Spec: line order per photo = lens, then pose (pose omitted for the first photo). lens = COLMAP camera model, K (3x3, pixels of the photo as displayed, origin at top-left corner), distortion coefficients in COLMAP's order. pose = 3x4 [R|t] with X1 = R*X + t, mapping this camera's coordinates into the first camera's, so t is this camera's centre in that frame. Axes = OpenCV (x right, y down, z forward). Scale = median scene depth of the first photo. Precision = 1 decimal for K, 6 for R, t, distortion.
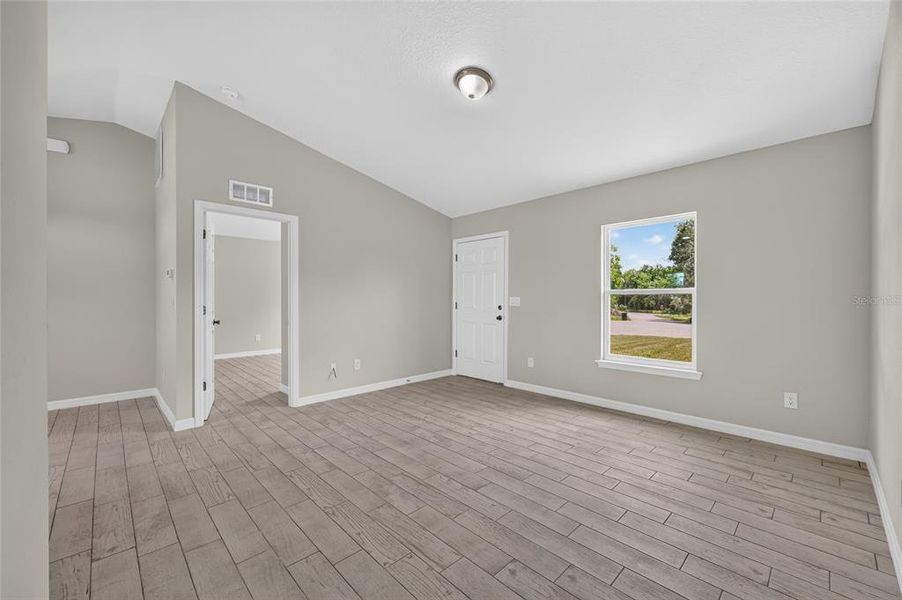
lens RADIAL K [[361.6, 0, 452.3], [0, 361.6, 297.7], [0, 0, 1]] dist [-0.001061, -0.000121]
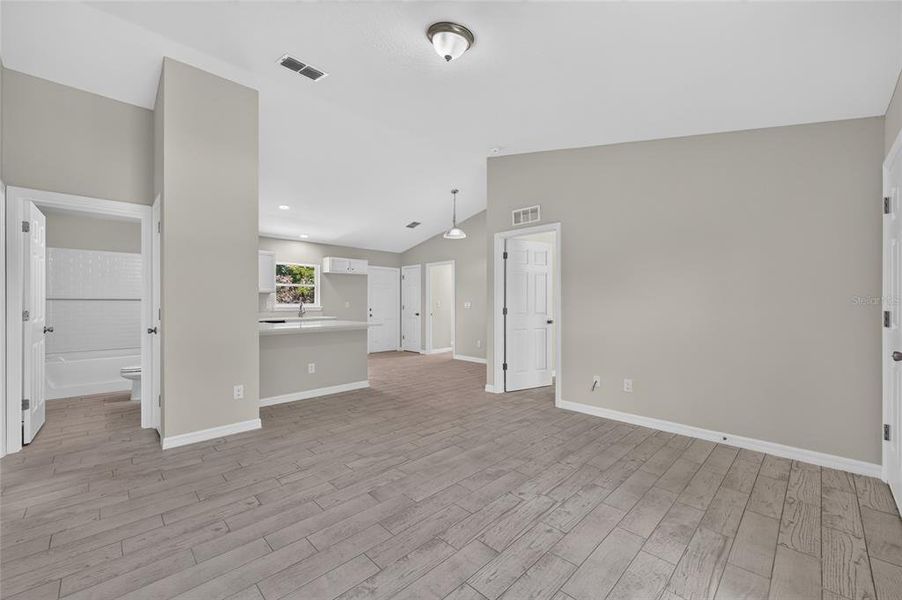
lens RADIAL K [[363.2, 0, 449.3], [0, 363.2, 299.6], [0, 0, 1]] dist [-0.001209, 0.000017]
pose [[0.005624, -0.008705, -0.999946, 0.628721], [0.004298, 0.999953, -0.008681, 0.001824], [0.999975, -0.004249, 0.005661, 0.710378]]
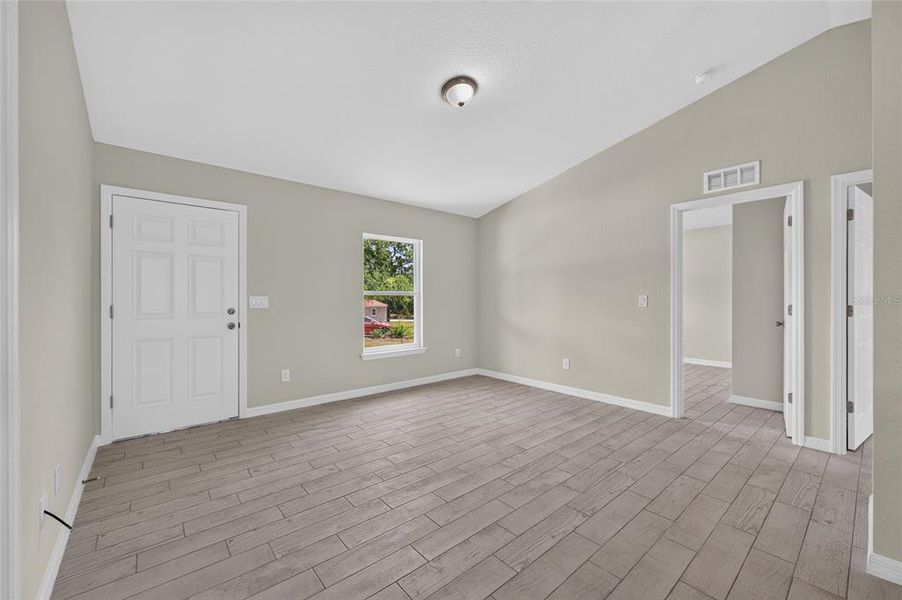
lens RADIAL K [[363.2, 0, 449.3], [0, 363.2, 299.6], [0, 0, 1]] dist [-0.001209, 0.000017]
pose [[0.069955, -0.001700, 0.997549, -0.705719], [-0.000602, 0.999998, 0.001746, 0.003997], [-0.997550, -0.000722, 0.069954, 0.684562]]
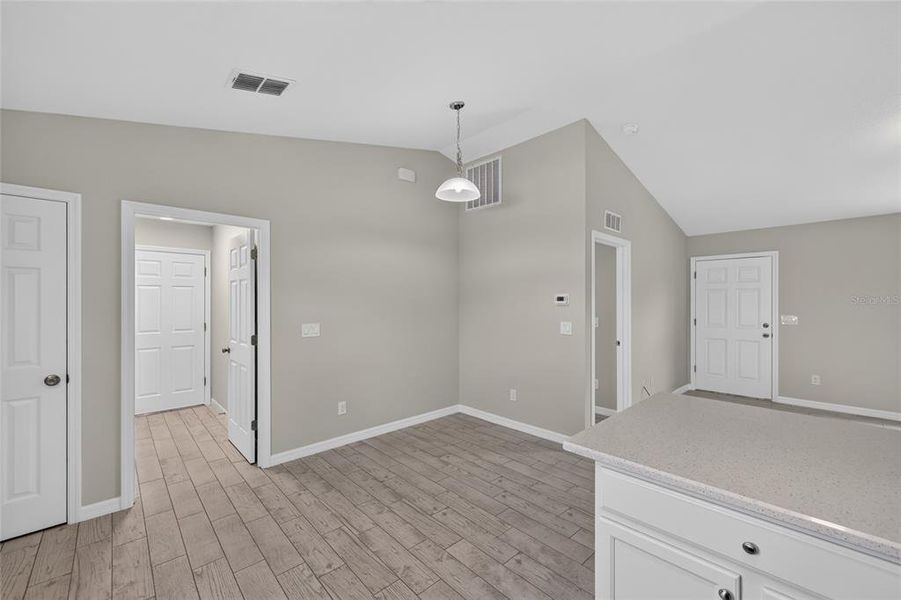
lens RADIAL K [[368.5, 0, 450.5], [0, 368.5, 300.0], [0, 0, 1]] dist [-0.000413, 0.000010]
pose [[0.999970, -0.000090, -0.007693, -0.981467], [0.000087, 1.000000, -0.000444, -0.058097], [0.007693, 0.000443, 0.999970, -0.069323]]
